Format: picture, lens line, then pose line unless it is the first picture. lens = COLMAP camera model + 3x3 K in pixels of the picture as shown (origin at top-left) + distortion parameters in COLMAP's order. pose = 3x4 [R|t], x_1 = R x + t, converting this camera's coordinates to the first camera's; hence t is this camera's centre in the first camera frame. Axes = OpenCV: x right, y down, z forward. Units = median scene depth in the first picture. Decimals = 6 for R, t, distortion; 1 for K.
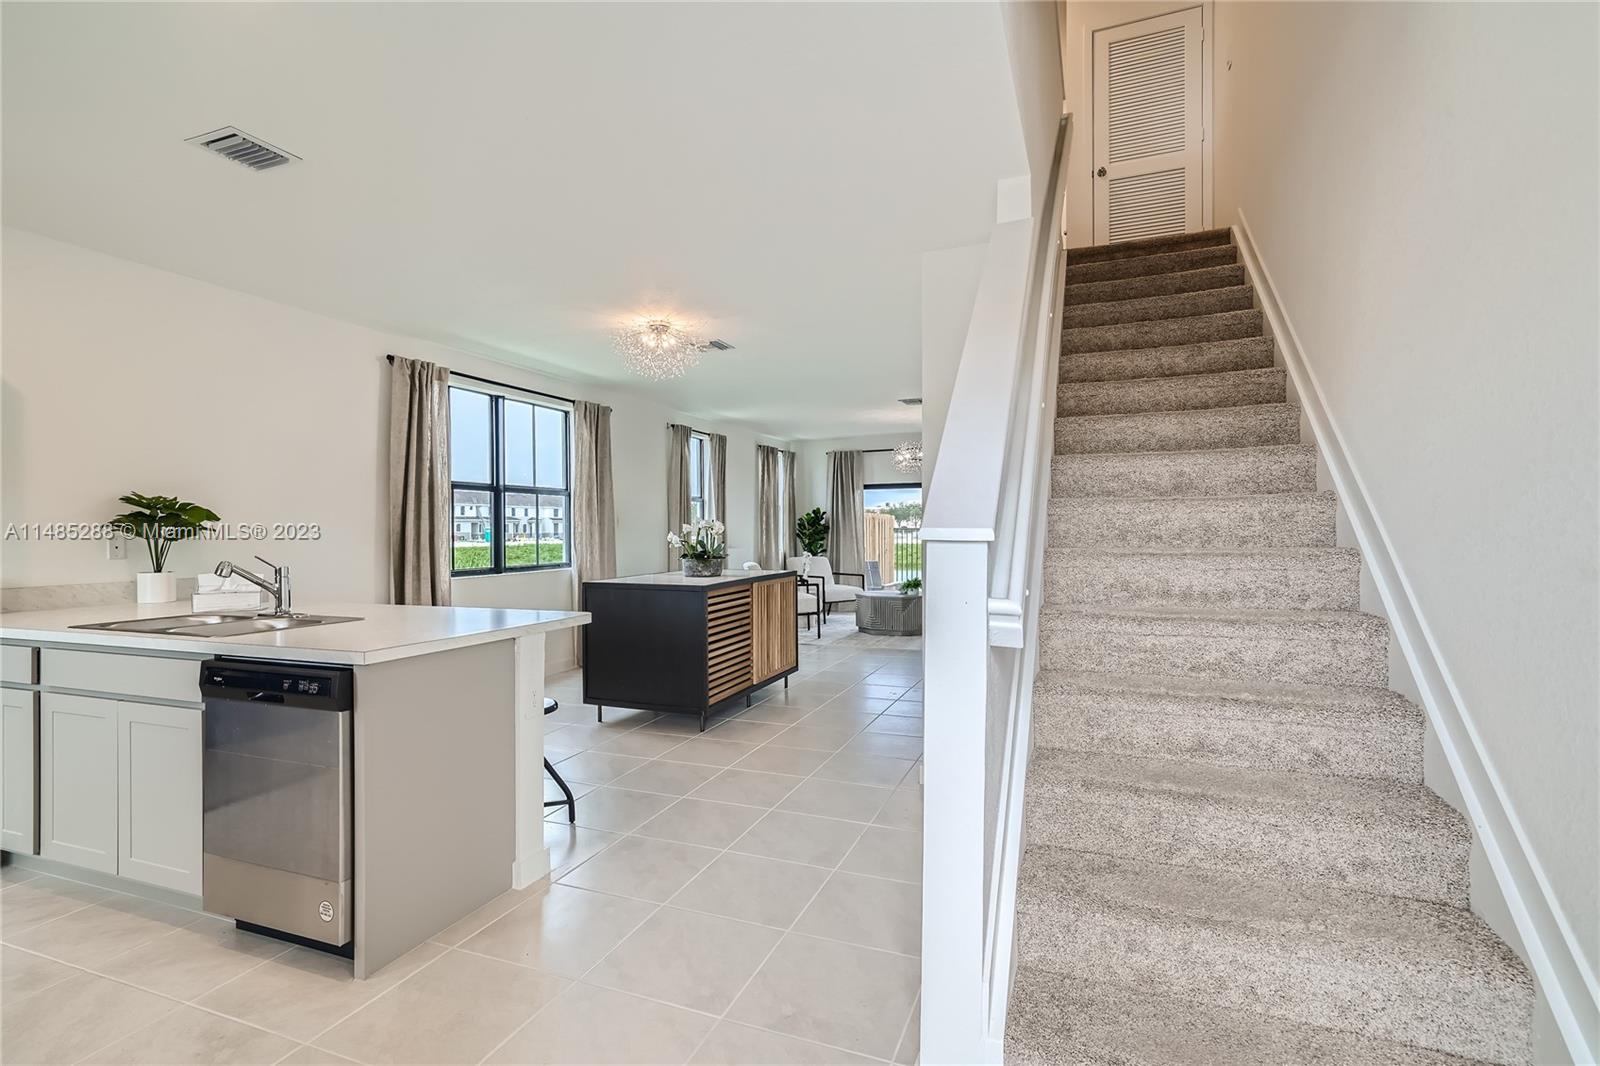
lens RADIAL K [[770.5, 0, 800.0], [0, 770.5, 533.5], [0, 0, 1]] dist [0.025600, 0.000672]
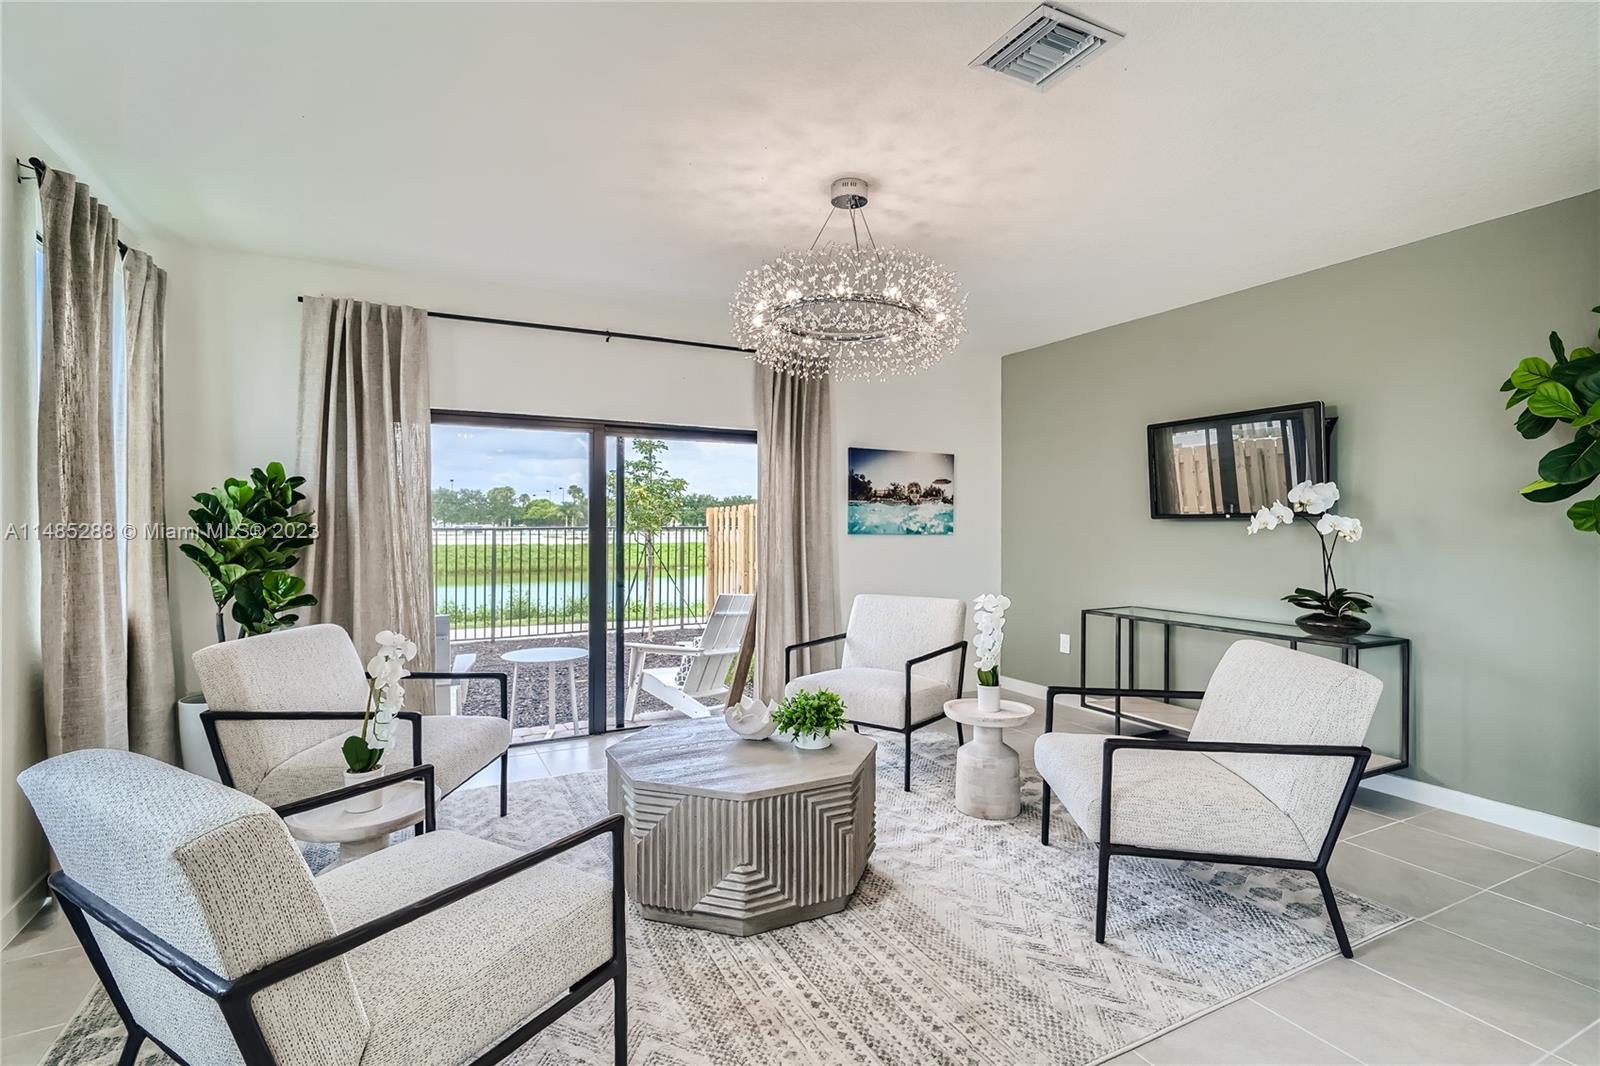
lens RADIAL K [[770.5, 0, 798.5], [0, 770.5, 535.0], [0, 0, 1]] dist [0.025600, 0.000672]
pose [[0.673761, 0.007875, 0.738908, -0.067751], [-0.008457, 0.999960, -0.002945, -0.004948], [-0.738901, -0.004264, 0.673800, 0.627366]]
